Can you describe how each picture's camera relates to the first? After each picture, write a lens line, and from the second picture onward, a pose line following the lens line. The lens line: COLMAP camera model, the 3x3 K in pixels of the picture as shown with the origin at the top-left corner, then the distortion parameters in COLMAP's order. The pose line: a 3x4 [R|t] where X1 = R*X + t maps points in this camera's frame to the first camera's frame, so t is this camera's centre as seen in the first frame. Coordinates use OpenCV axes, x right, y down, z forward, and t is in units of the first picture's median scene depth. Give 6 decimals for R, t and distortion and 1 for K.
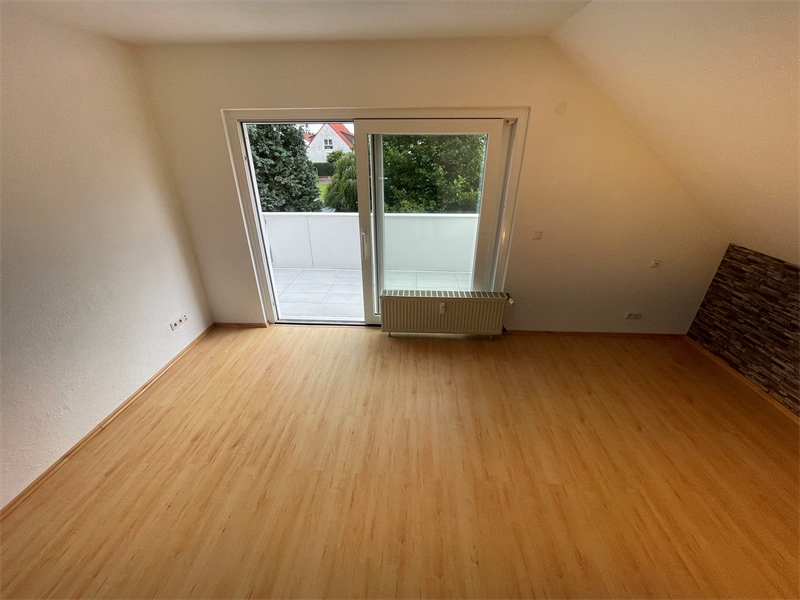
lens RADIAL K [[321.7, 0, 400.0], [0, 321.7, 300.0], [0, 0, 1]] dist [0.000203, 0.000742]
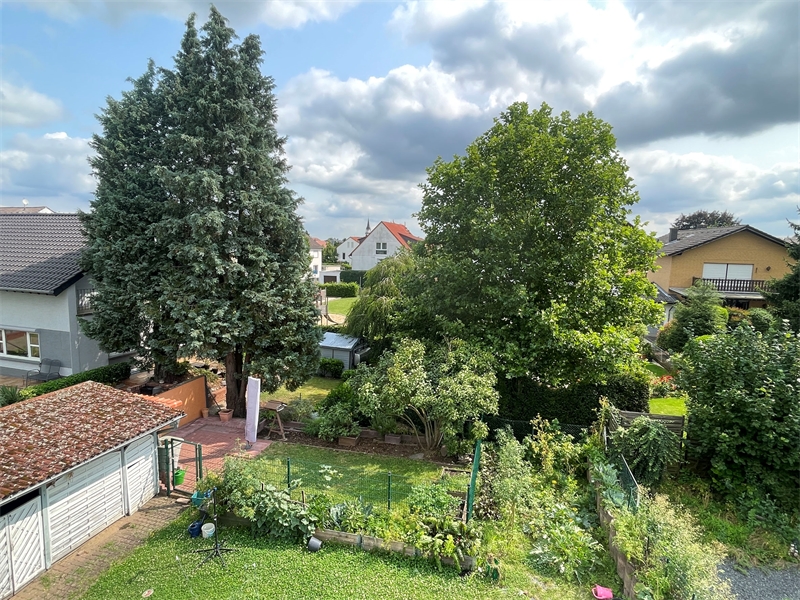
lens RADIAL K [[451.5, 0, 400.0], [0, 451.5, 300.0], [0, 0, 1]] dist [0.003820, 0.000400]
pose [[0.982018, 0.050254, -0.181973, 0.056238], [-0.108531, 0.938990, -0.326372, -0.110567], [0.154470, 0.340253, 0.927560, 0.240065]]
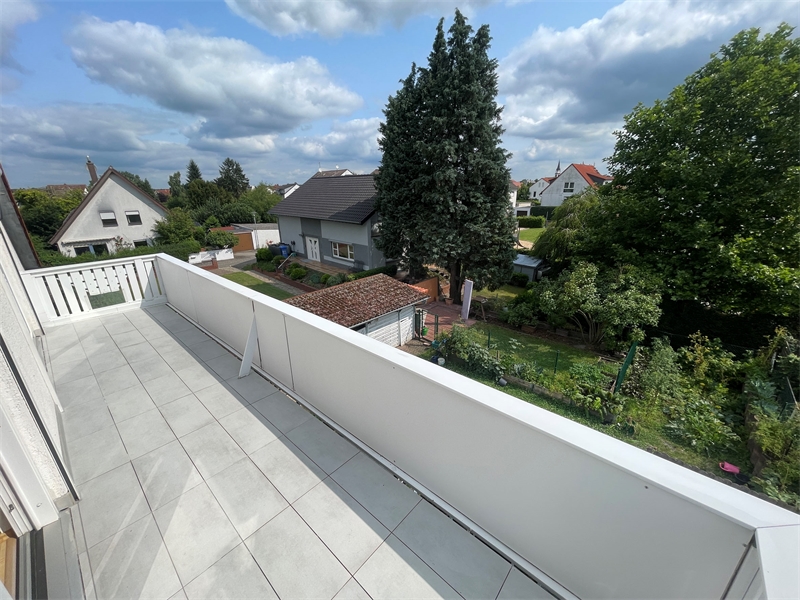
lens RADIAL K [[321.7, 0, 400.0], [0, 321.7, 300.0], [0, 0, 1]] dist [0.000203, 0.000742]
pose [[0.773208, 0.201987, -0.601124, 0.064838], [-0.268912, 0.962906, -0.022342, -0.090048], [0.574313, 0.178924, 0.798843, 0.173631]]
